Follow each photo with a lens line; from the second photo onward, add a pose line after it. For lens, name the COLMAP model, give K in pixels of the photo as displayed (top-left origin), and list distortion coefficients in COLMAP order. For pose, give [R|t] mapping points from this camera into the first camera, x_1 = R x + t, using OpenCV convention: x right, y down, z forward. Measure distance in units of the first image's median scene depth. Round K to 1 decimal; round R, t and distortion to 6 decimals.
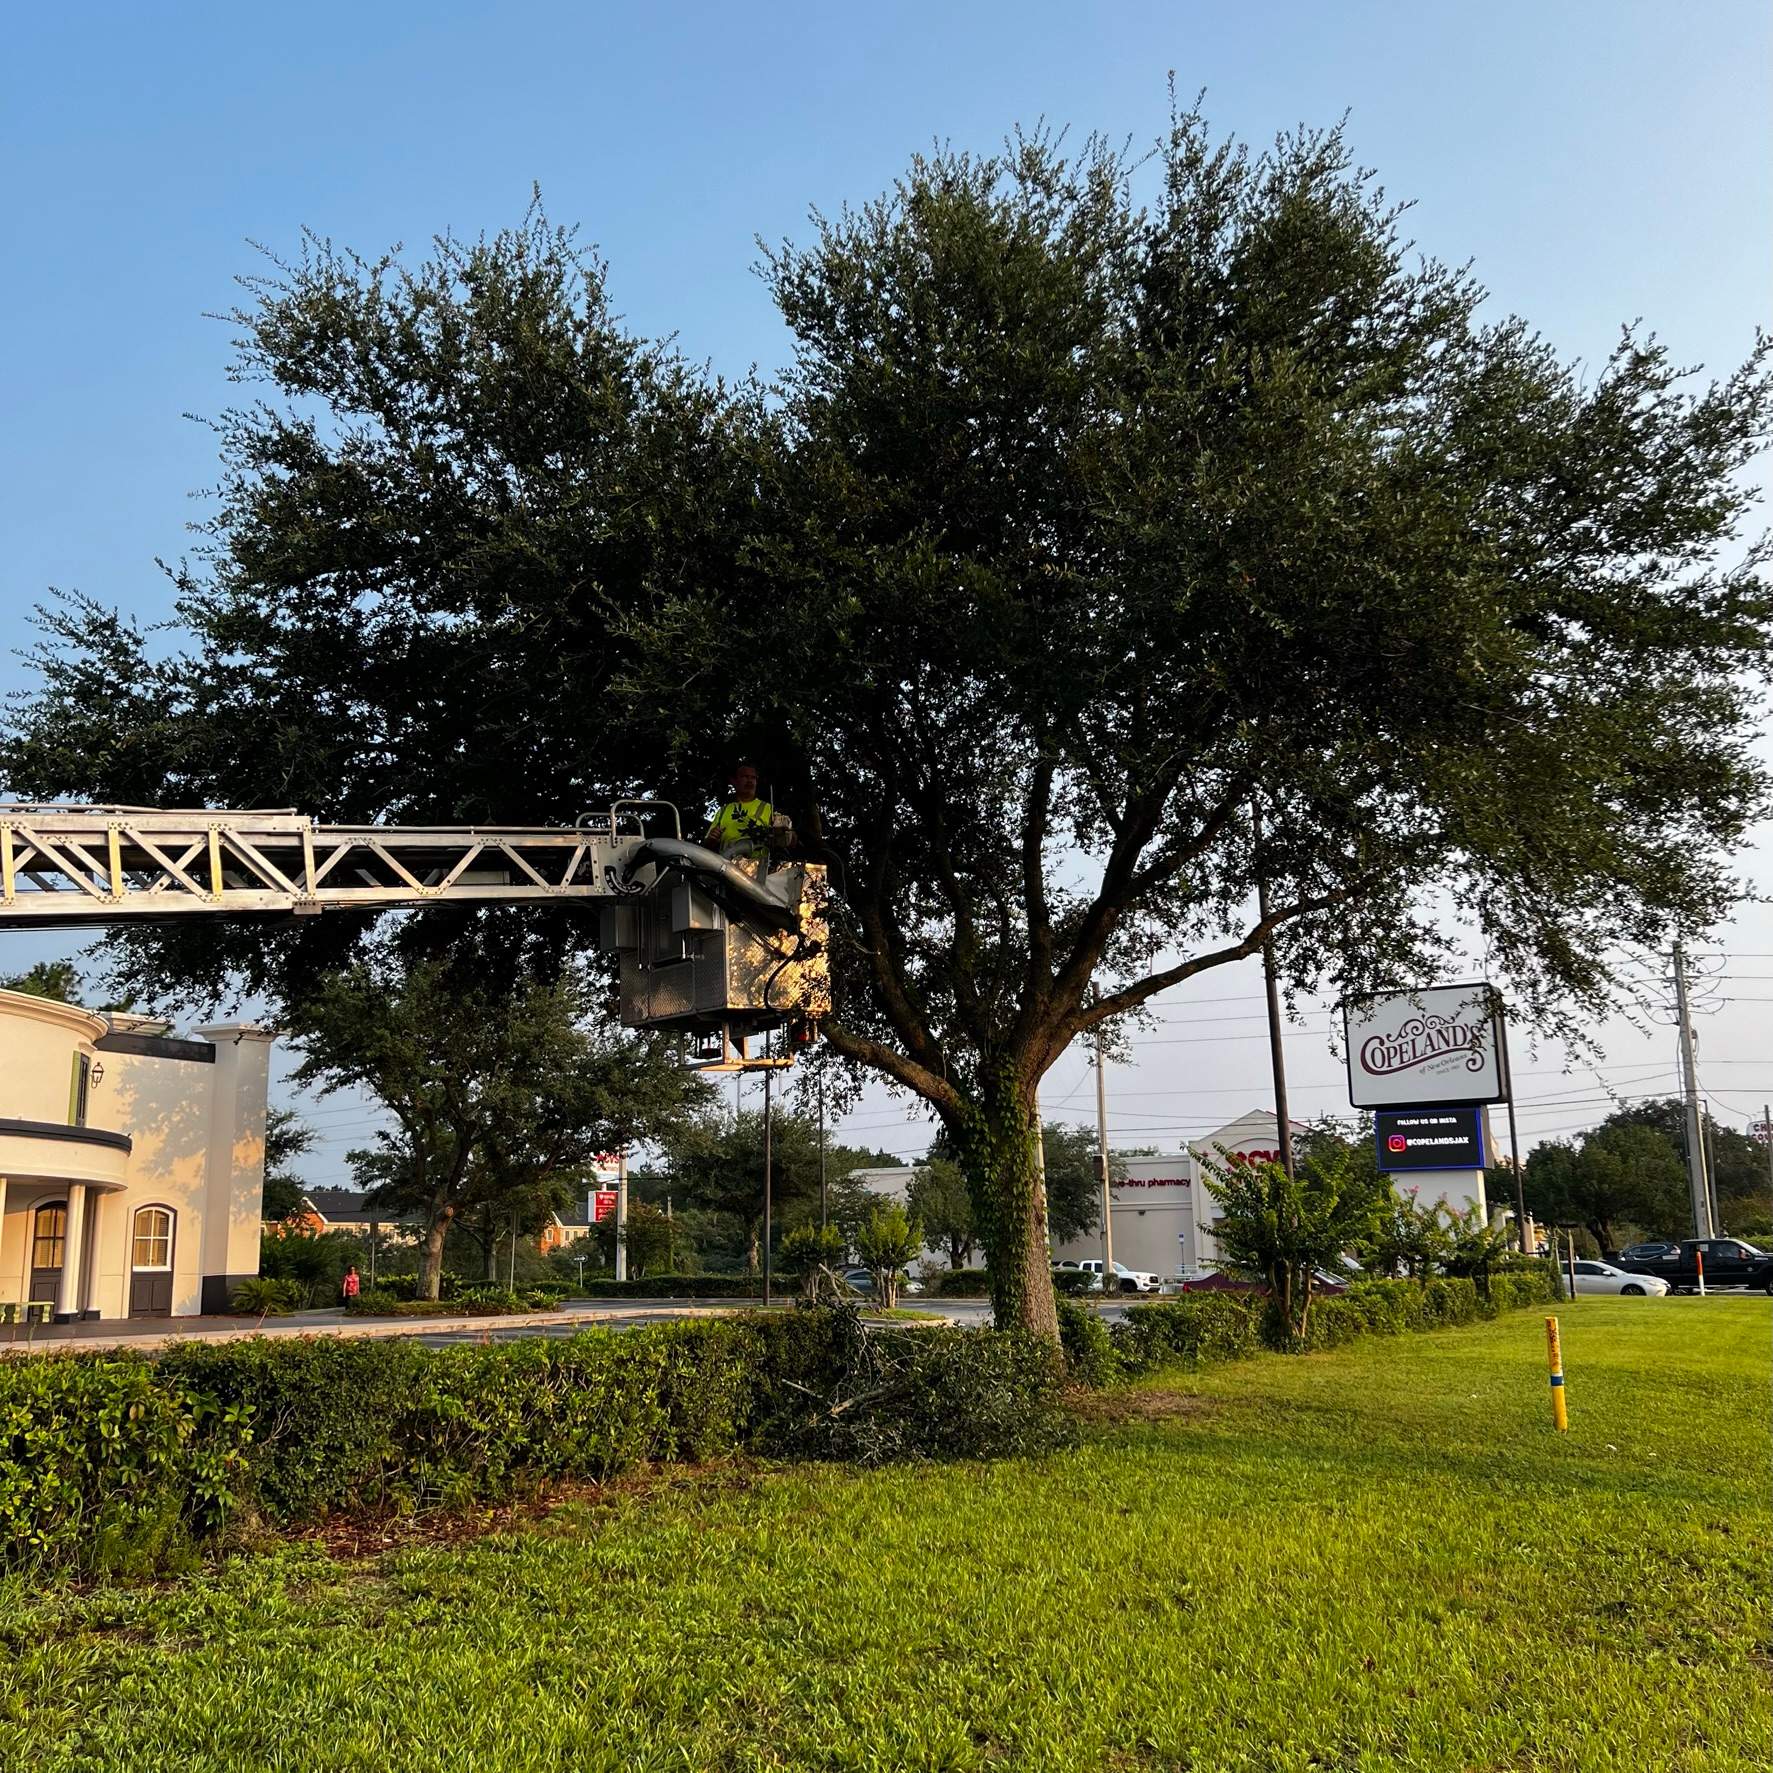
lens RADIAL K [[1799.5, 0, 886.5], [0, 1799.5, 886.5], [0, 0, 1]] dist [0.179485, -0.363128]
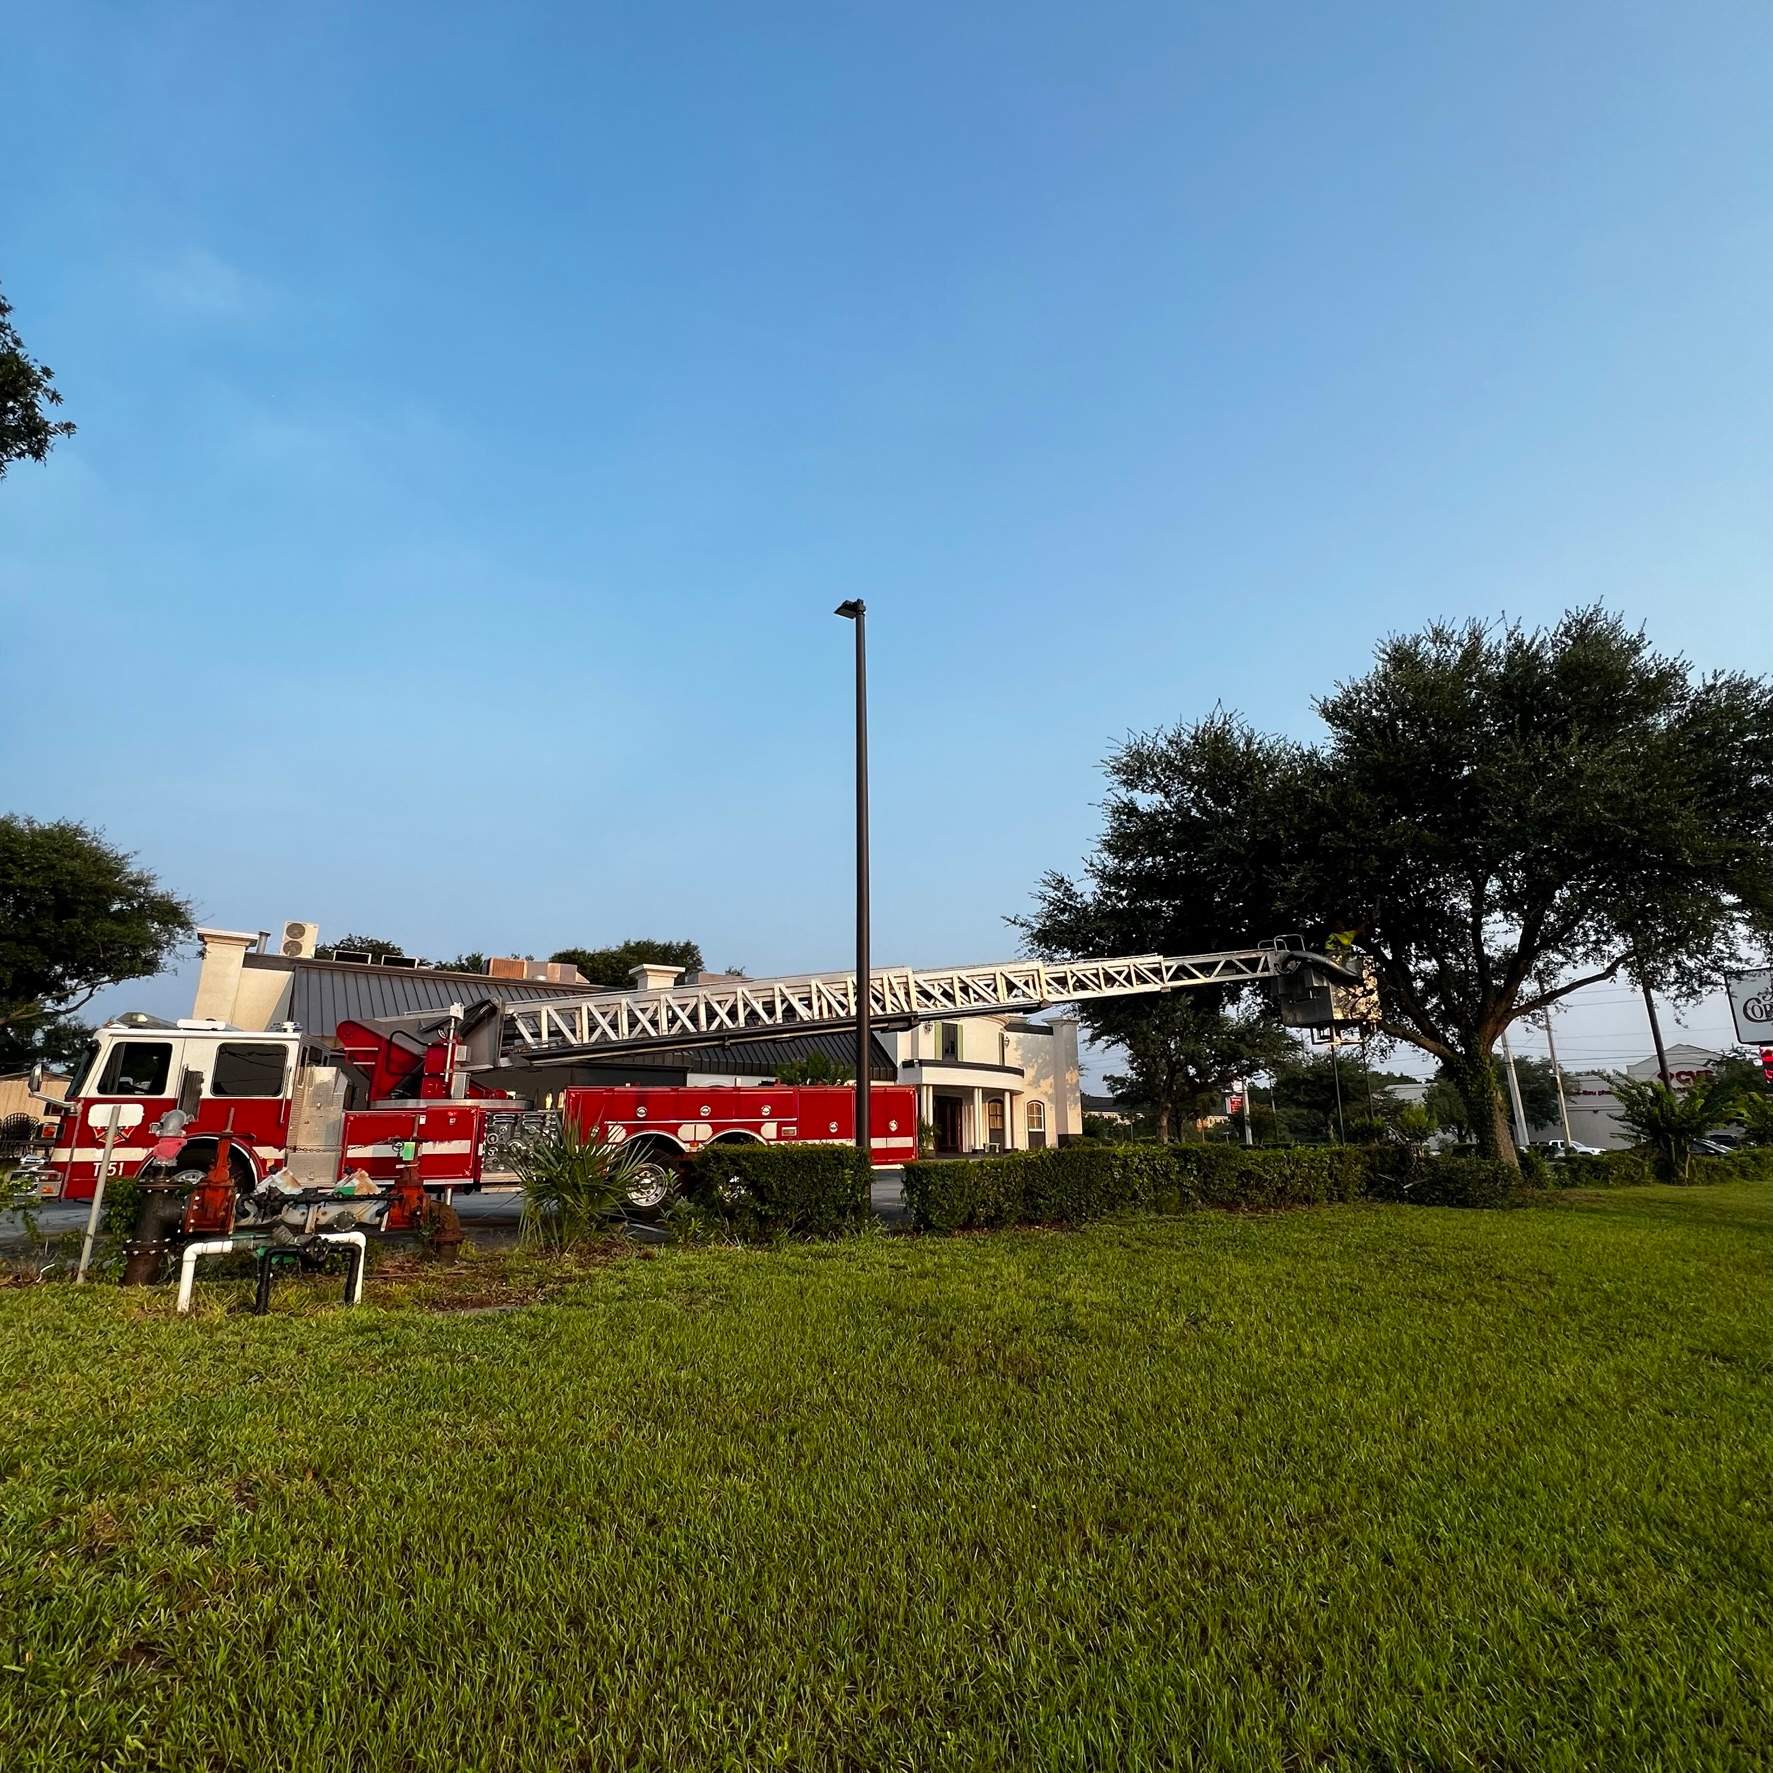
lens RADIAL K [[957.0, 0, 886.5], [0, 957.0, 886.5], [0, 0, 1]] dist [0.005213, 0.001751]
pose [[0.883145, -0.099618, -0.458401, -0.007787], [0.076602, 0.994700, -0.068585, -0.043256], [0.462804, 0.025456, 0.886095, -0.268595]]
